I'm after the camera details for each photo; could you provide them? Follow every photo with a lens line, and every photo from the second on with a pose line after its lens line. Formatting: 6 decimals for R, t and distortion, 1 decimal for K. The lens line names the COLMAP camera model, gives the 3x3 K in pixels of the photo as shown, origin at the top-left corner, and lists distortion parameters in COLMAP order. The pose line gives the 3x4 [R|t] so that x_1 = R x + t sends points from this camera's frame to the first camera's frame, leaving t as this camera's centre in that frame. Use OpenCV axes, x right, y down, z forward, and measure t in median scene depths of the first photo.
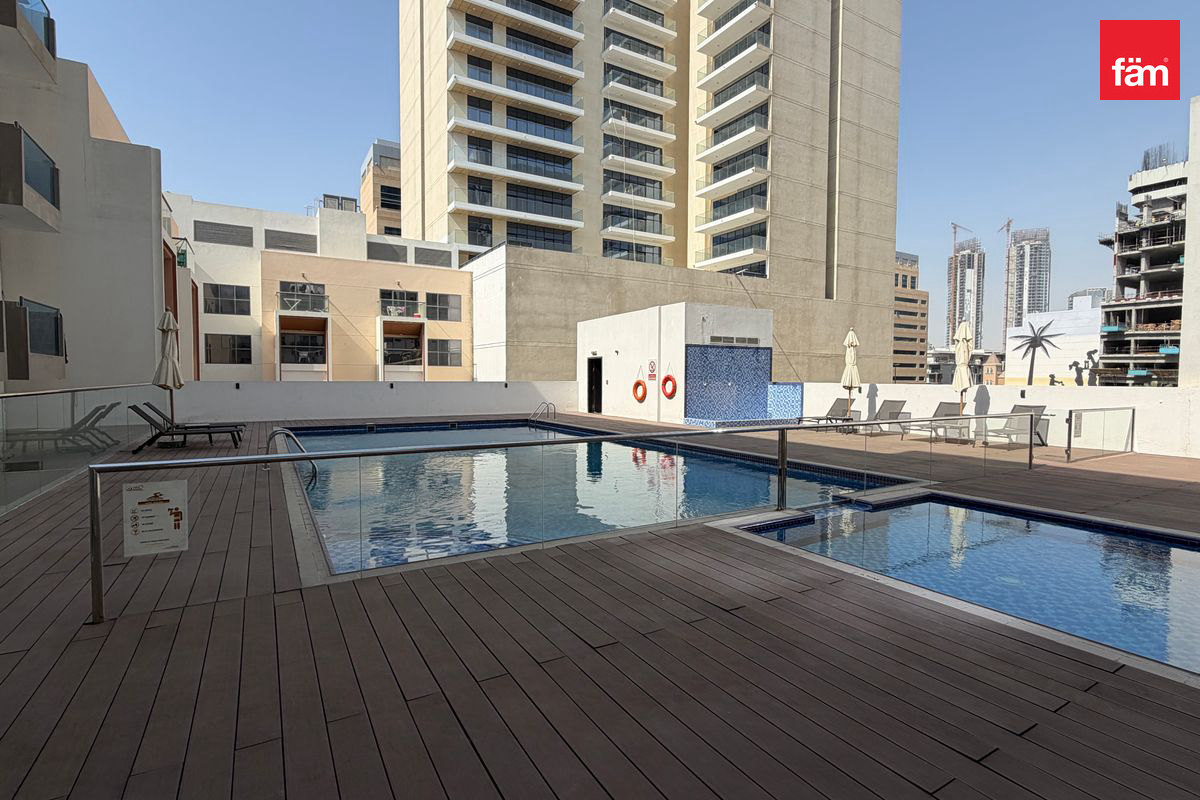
lens RADIAL K [[568.2, 0, 595.4], [0, 568.2, 400.5], [0, 0, 1]] dist [0.000886, 0.000838]
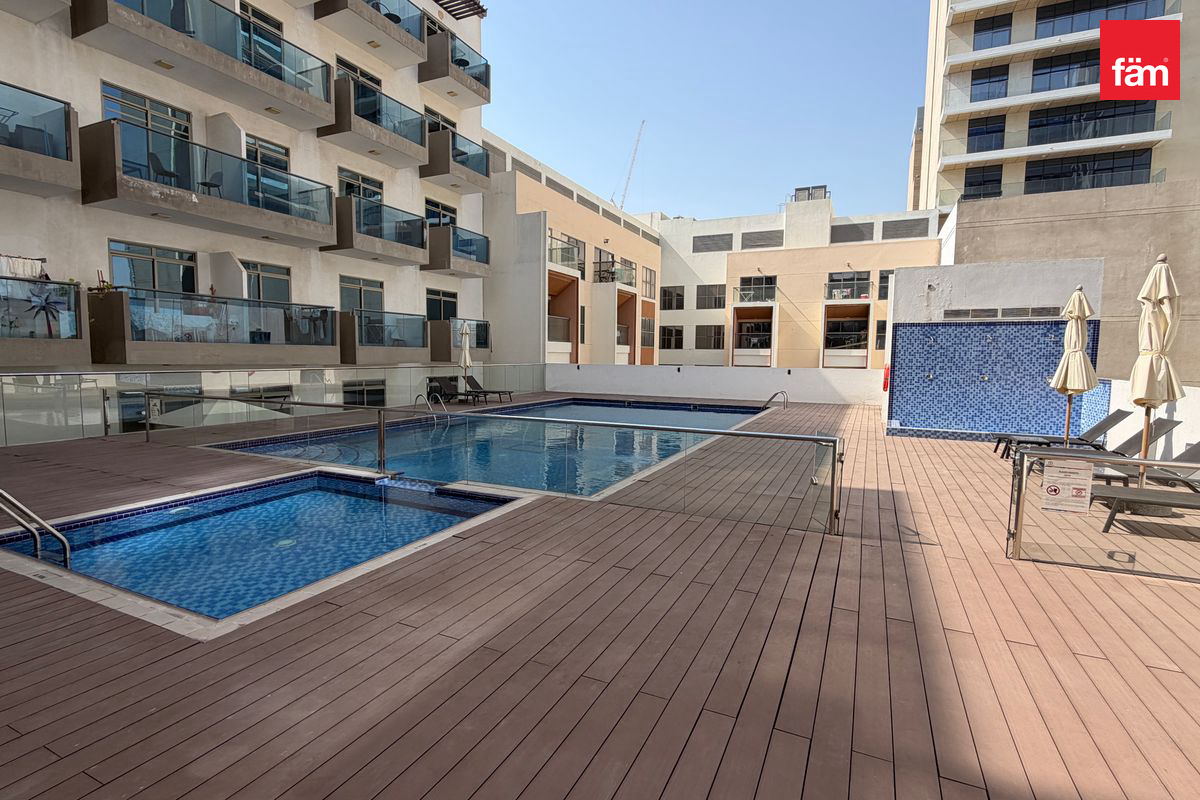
lens RADIAL K [[568.2, 0, 595.4], [0, 568.2, 400.5], [0, 0, 1]] dist [0.000886, 0.000838]
pose [[0.557908, 0.068194, -0.827096, 0.227934], [-0.042818, 0.997656, 0.053375, -0.007990], [0.828797, 0.005636, 0.559521, 0.098411]]
